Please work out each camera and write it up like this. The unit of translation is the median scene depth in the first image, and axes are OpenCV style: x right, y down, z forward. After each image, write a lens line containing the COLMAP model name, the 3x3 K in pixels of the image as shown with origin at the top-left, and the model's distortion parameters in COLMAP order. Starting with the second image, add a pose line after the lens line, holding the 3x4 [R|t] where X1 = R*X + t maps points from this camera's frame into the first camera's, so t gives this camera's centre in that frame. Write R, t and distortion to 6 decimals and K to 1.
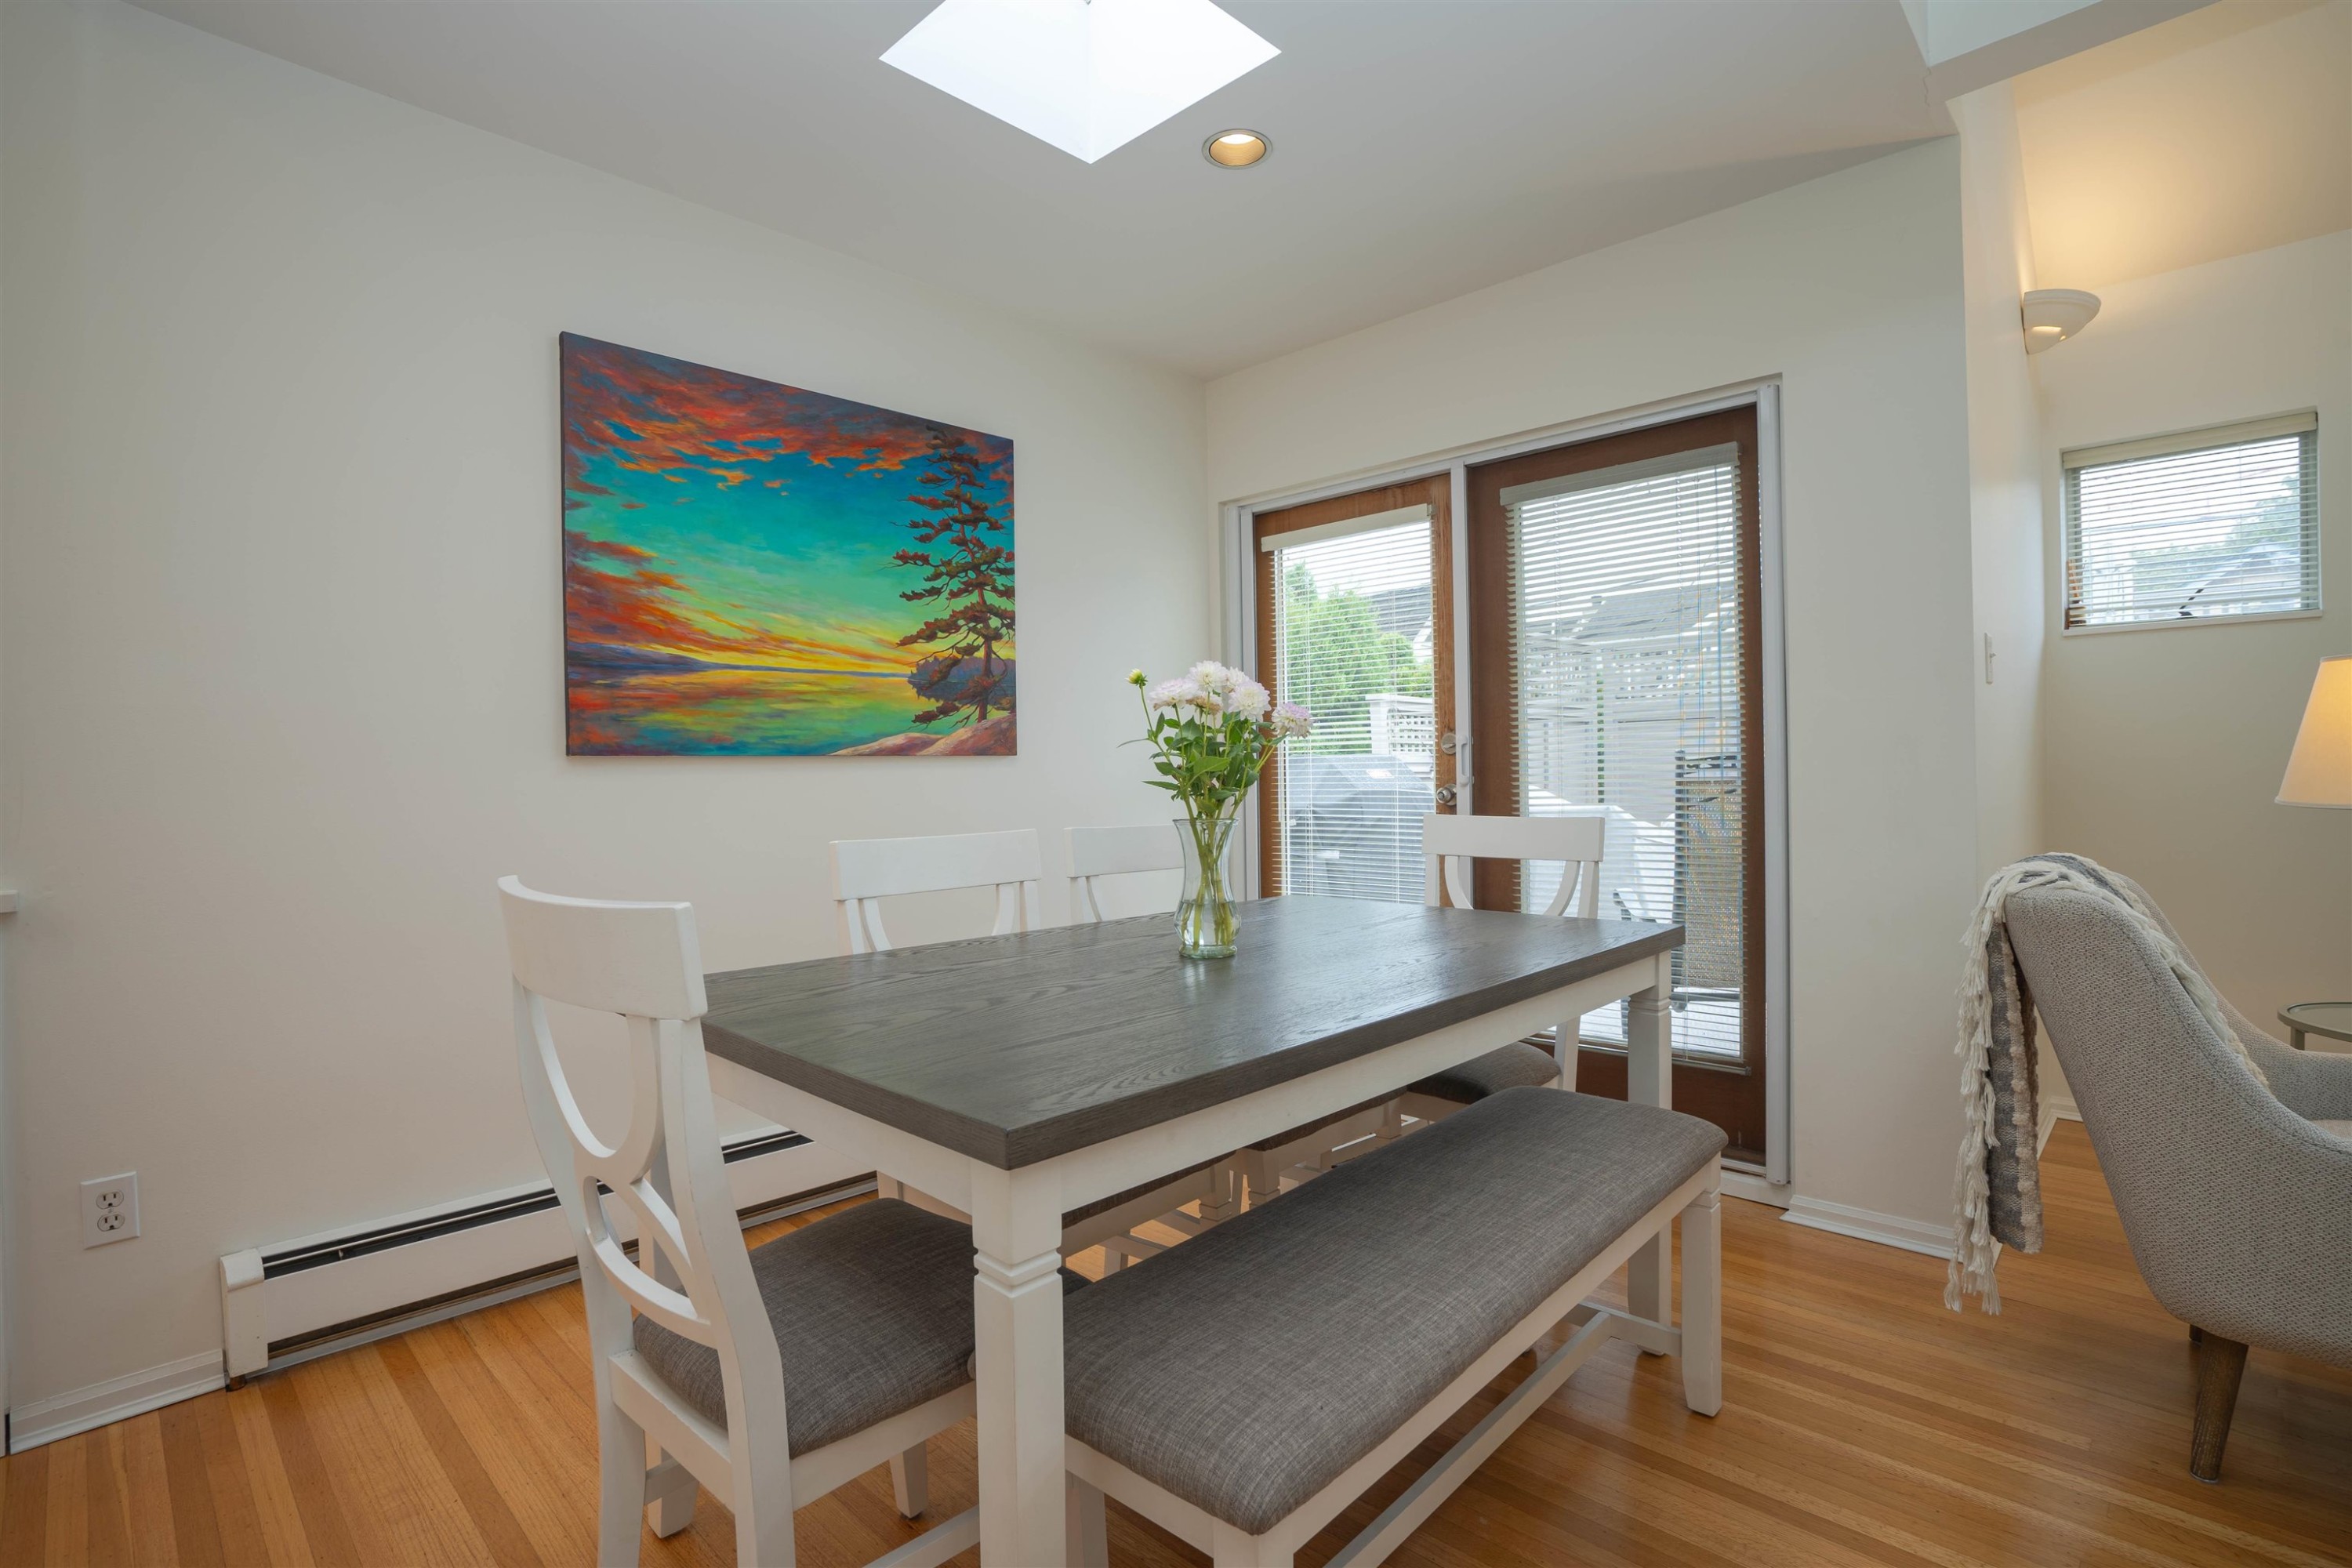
lens RADIAL K [[1147.9, 0, 1176.0], [0, 1147.9, 784.0], [0, 0, 1]] dist [-0.035895, 0.000457]
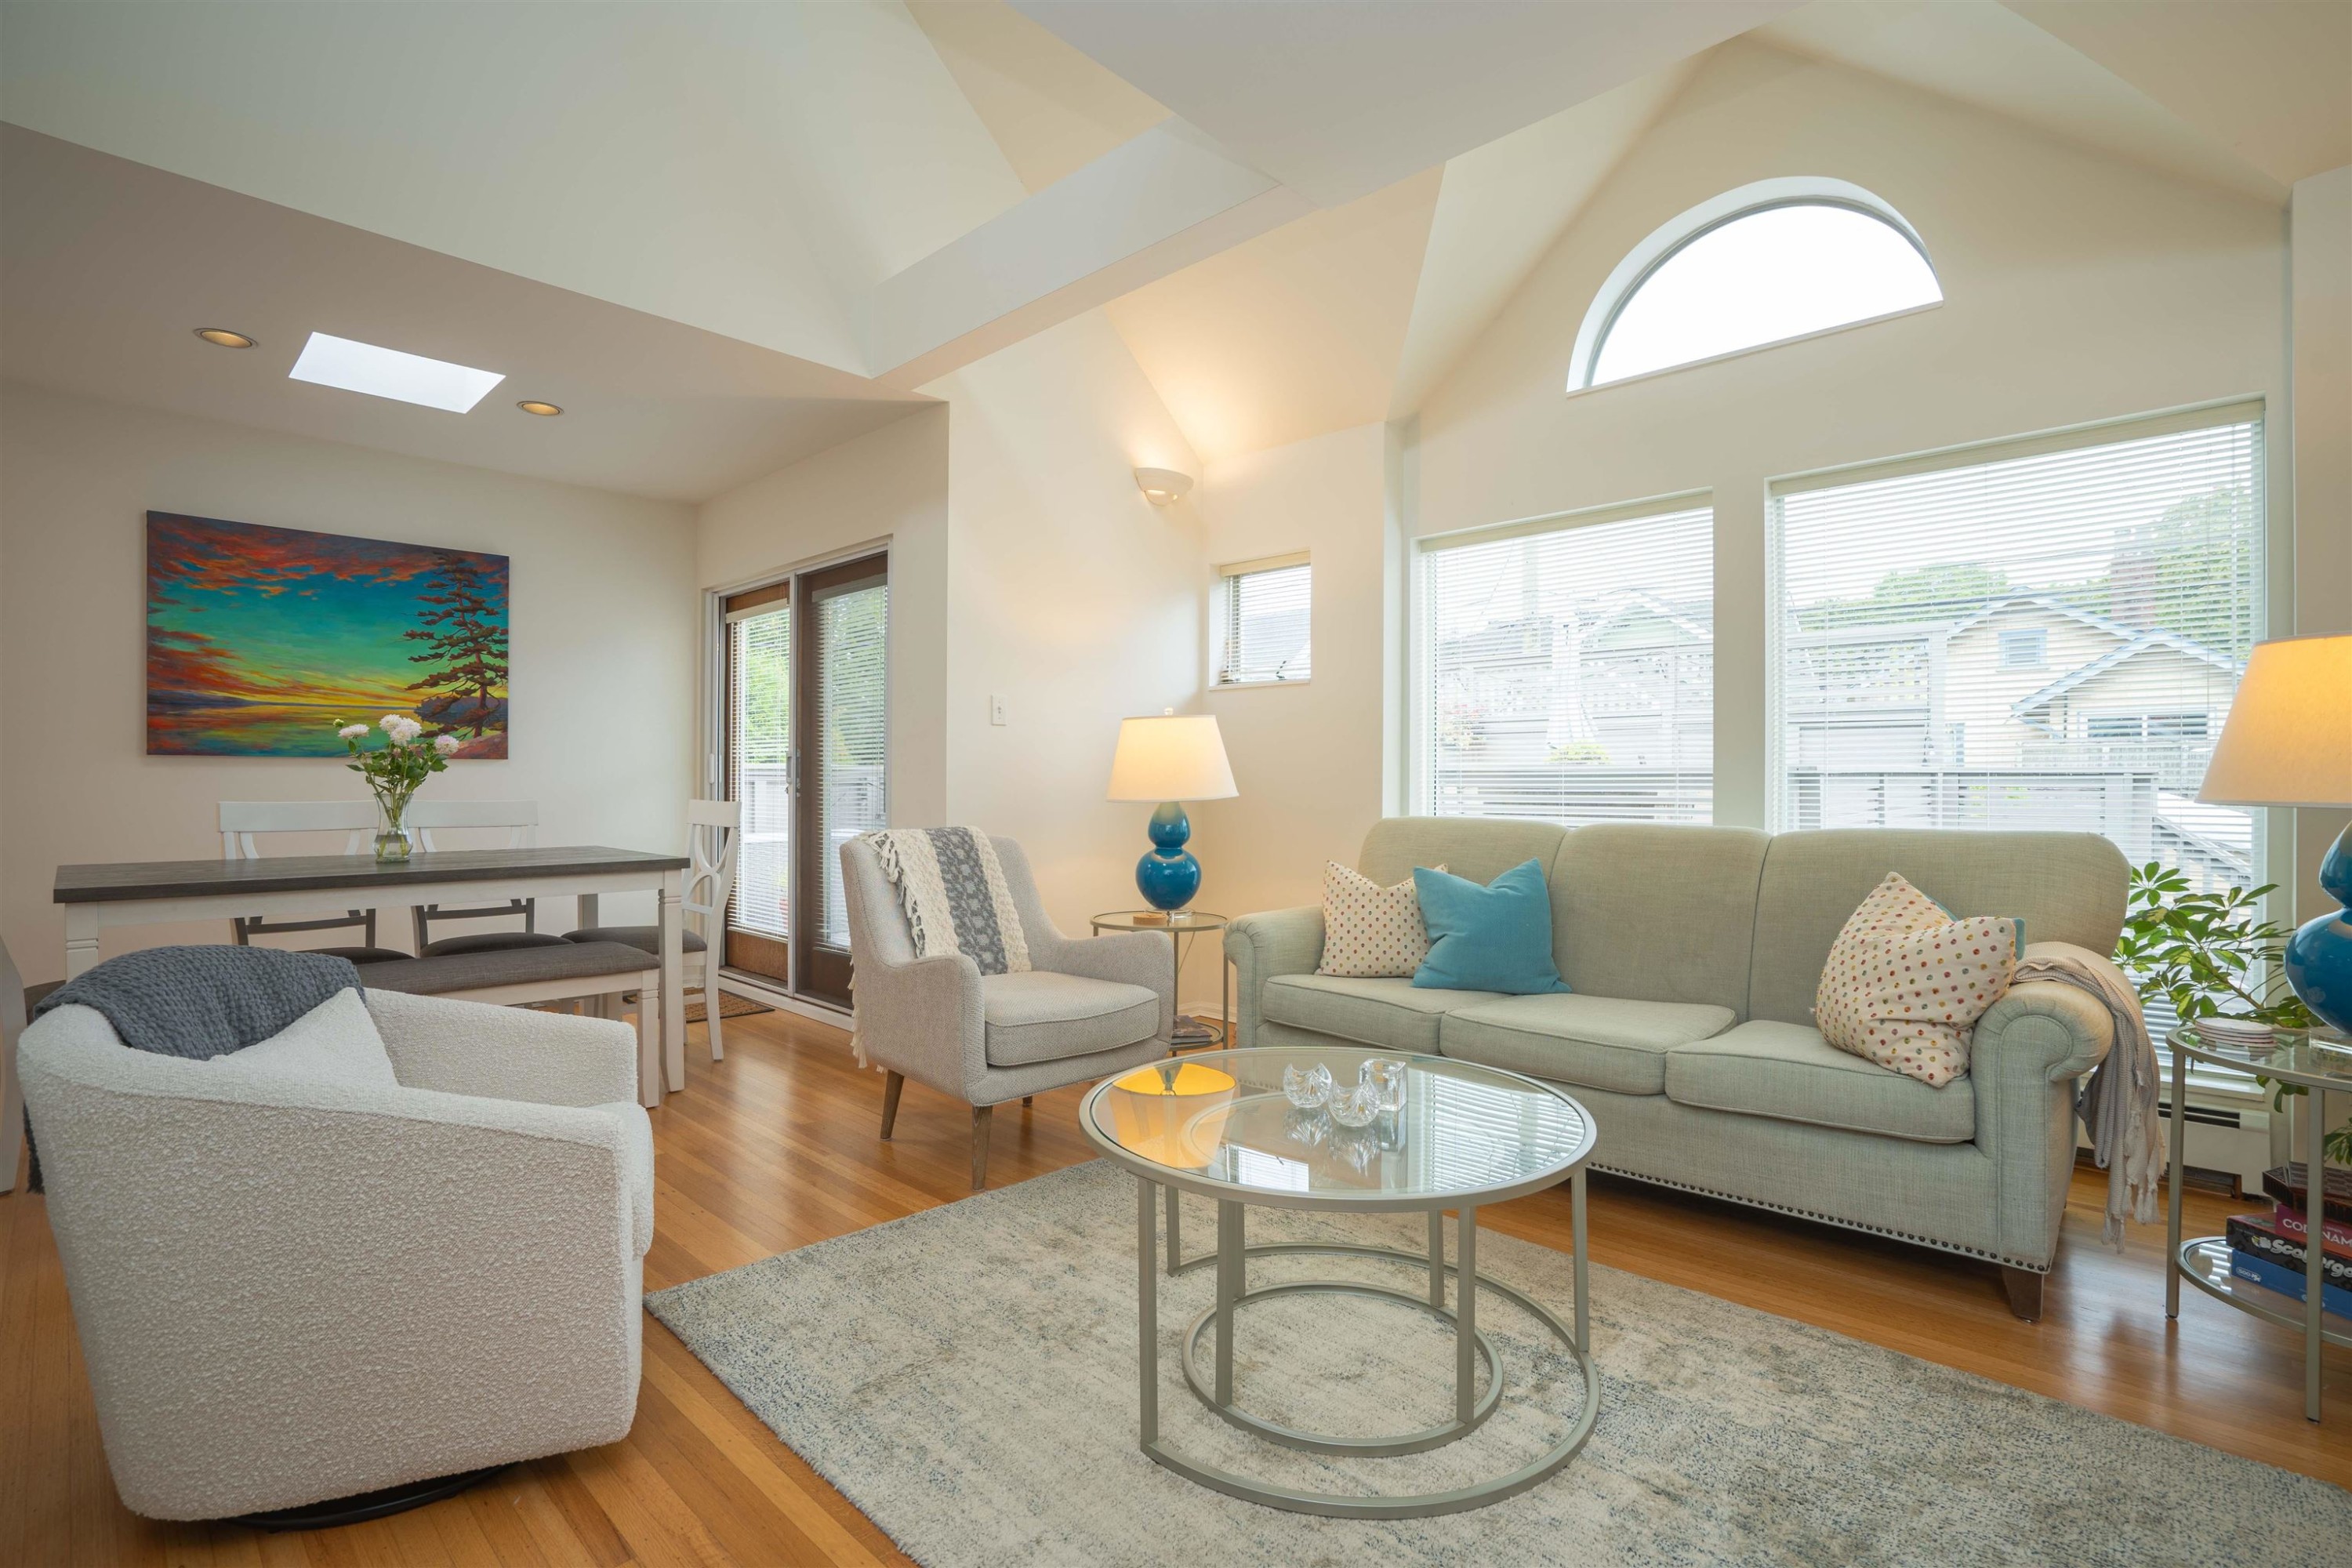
lens RADIAL K [[1124.5, 0, 1176.0], [0, 1124.5, 784.0], [0, 0, 1]] dist [-0.041984, 0.019526]
pose [[0.999865, 0.015174, 0.006349, 0.808141], [-0.015123, 0.999854, -0.008000, 0.007053], [-0.006470, 0.007903, 0.999948, -0.544208]]
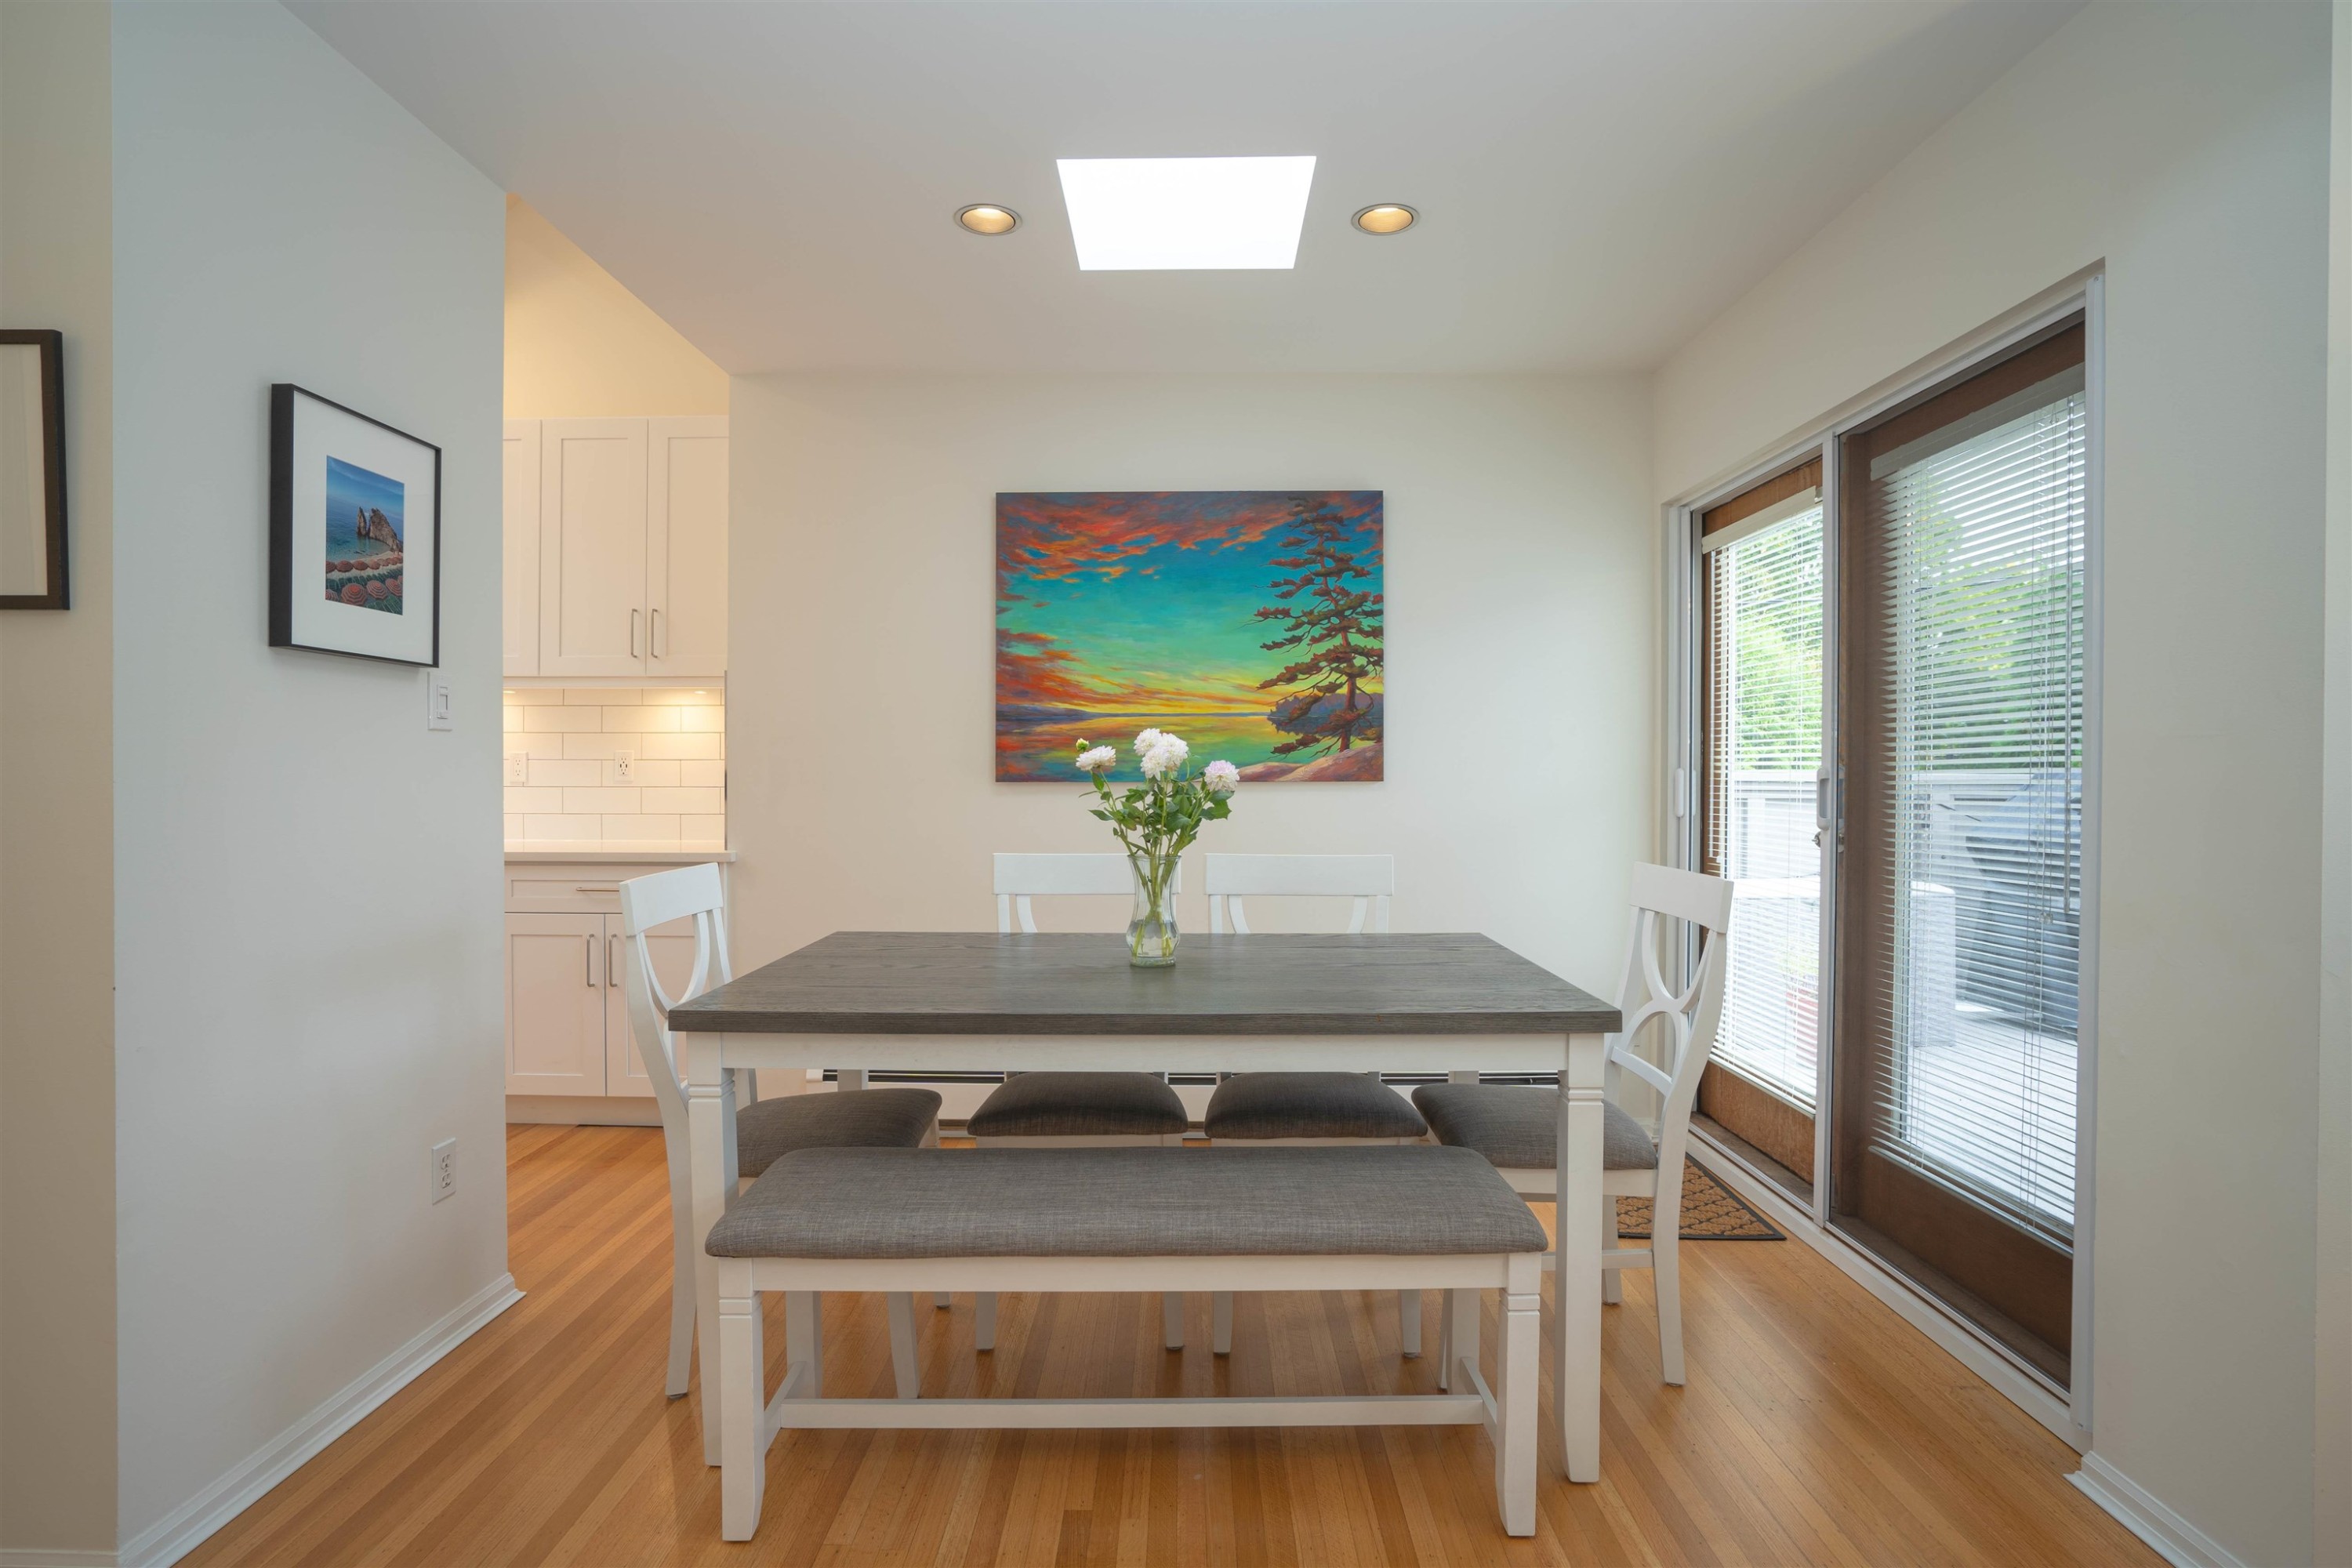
lens RADIAL K [[1183.2, 0, 1138.8], [0, 1183.2, 791.3], [0, 0, 1]] dist [-0.065892, 0.026292]
pose [[0.677604, 0.025247, -0.734993, 0.560690], [-0.016165, 0.999680, 0.019437, -0.035885], [0.735249, -0.001290, 0.677796, 0.077934]]
